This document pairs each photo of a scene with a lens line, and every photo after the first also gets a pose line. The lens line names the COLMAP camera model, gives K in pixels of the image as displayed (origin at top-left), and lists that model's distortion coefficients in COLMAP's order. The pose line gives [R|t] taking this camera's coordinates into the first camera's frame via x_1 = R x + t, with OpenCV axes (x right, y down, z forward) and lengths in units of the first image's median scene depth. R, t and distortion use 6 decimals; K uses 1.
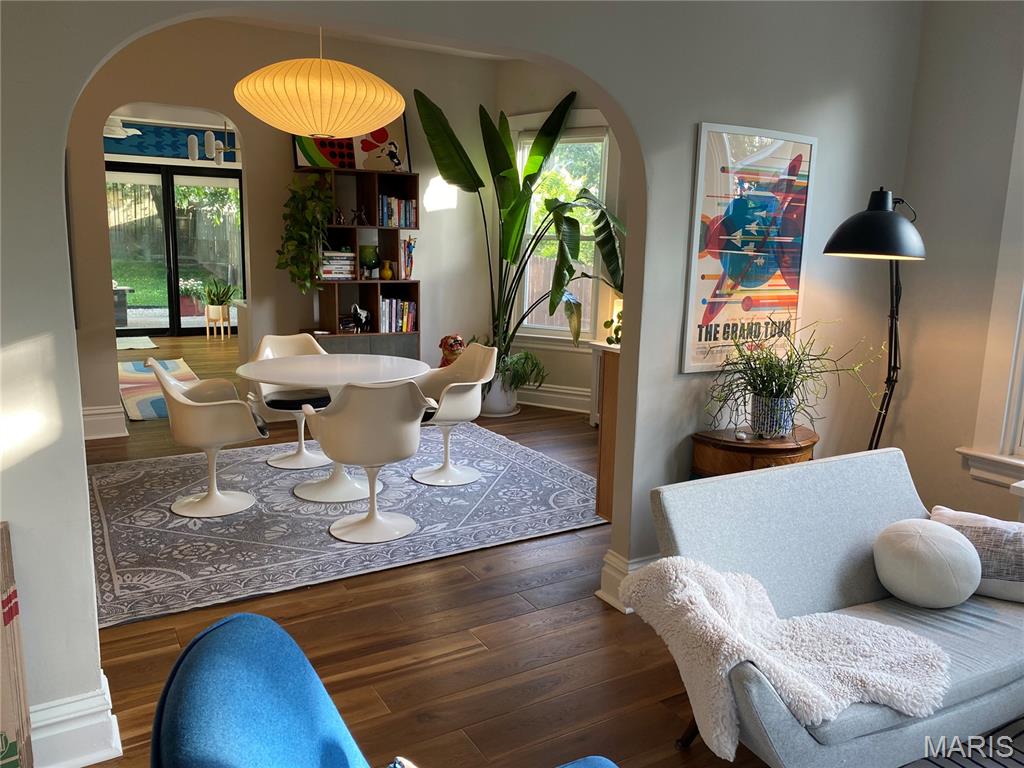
lens RADIAL K [[769.7, 0, 512.6], [0, 769.7, 384.3], [0, 0, 1]] dist [0.038358, 0.001943]
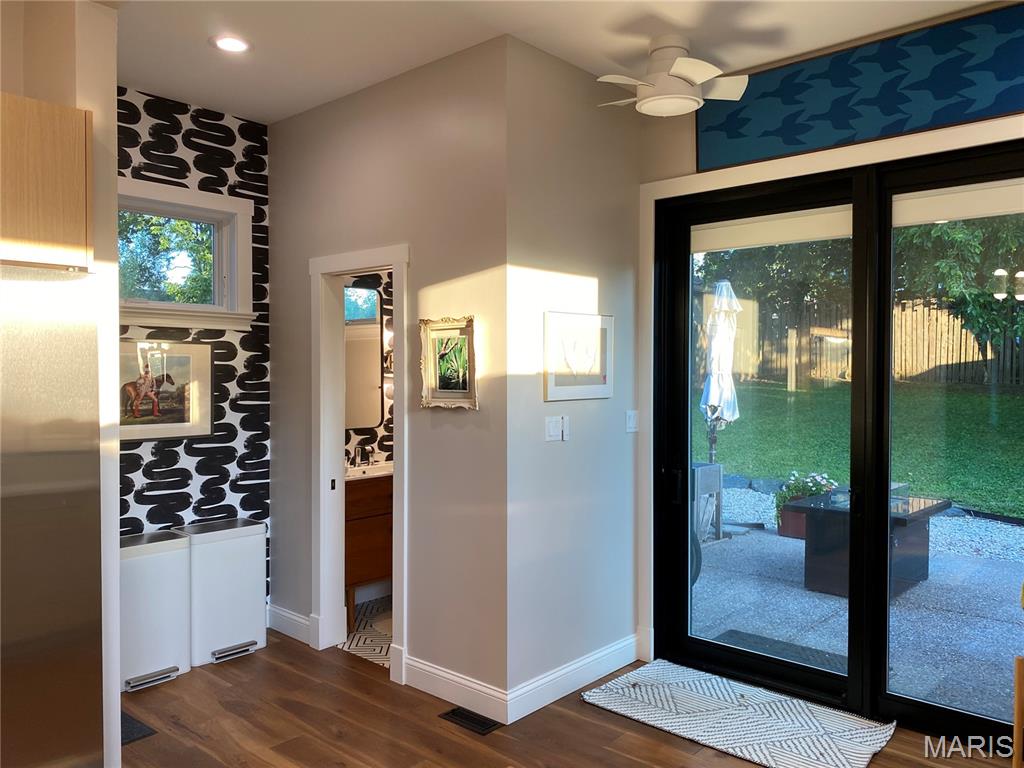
lens RADIAL K [[769.7, 0, 512.0], [0, 769.7, 387.2], [0, 0, 1]] dist [0.038358, 0.001943]
pose [[0.322597, 0.004686, -0.946525, -0.187339], [-0.168516, 0.984297, -0.052561, -0.150594], [0.931415, 0.176461, 0.318321, 0.777159]]
